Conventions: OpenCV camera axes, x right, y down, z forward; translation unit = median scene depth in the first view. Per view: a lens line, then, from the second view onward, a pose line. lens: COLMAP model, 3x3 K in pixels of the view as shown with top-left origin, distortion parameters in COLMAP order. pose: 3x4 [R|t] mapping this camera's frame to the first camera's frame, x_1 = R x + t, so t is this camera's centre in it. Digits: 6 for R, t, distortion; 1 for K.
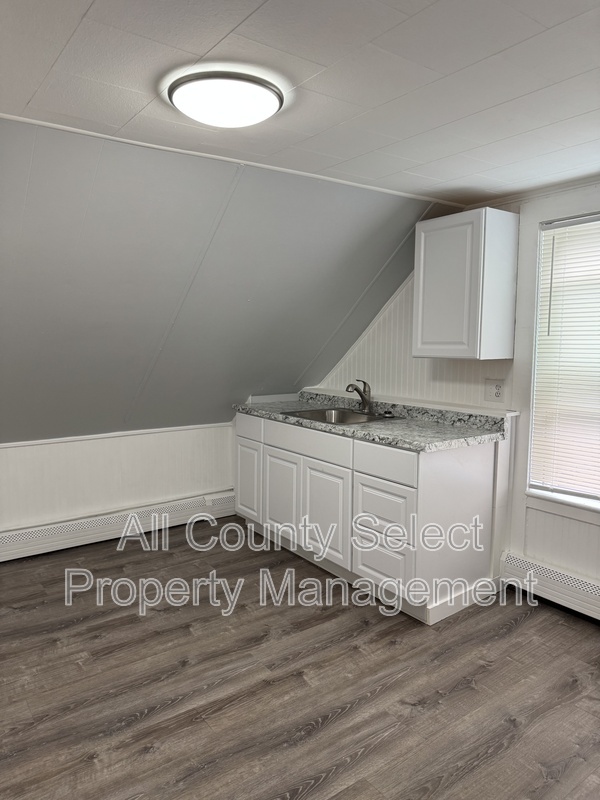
lens RADIAL K [[566.1, 0, 315.9], [0, 566.1, 400.1], [0, 0, 1]] dist [-0.010602, -0.005111]
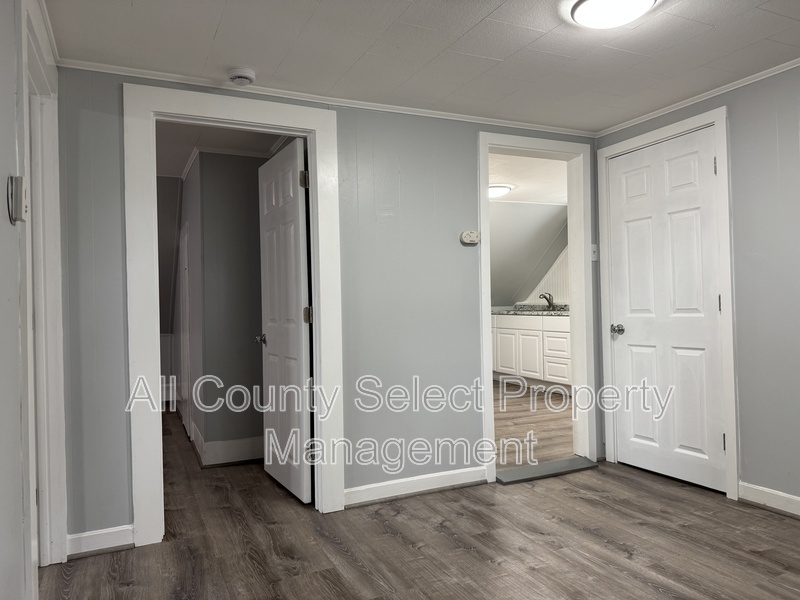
lens RADIAL K [[566.1, 0, 400.0], [0, 566.1, 300.0], [0, 0, 1]] dist [-0.010602, -0.005111]
pose [[0.977518, -0.026943, -0.209123, -0.010153], [0.004314, 0.994150, -0.107919, 0.227960], [0.210808, 0.104590, 0.971916, -1.138238]]
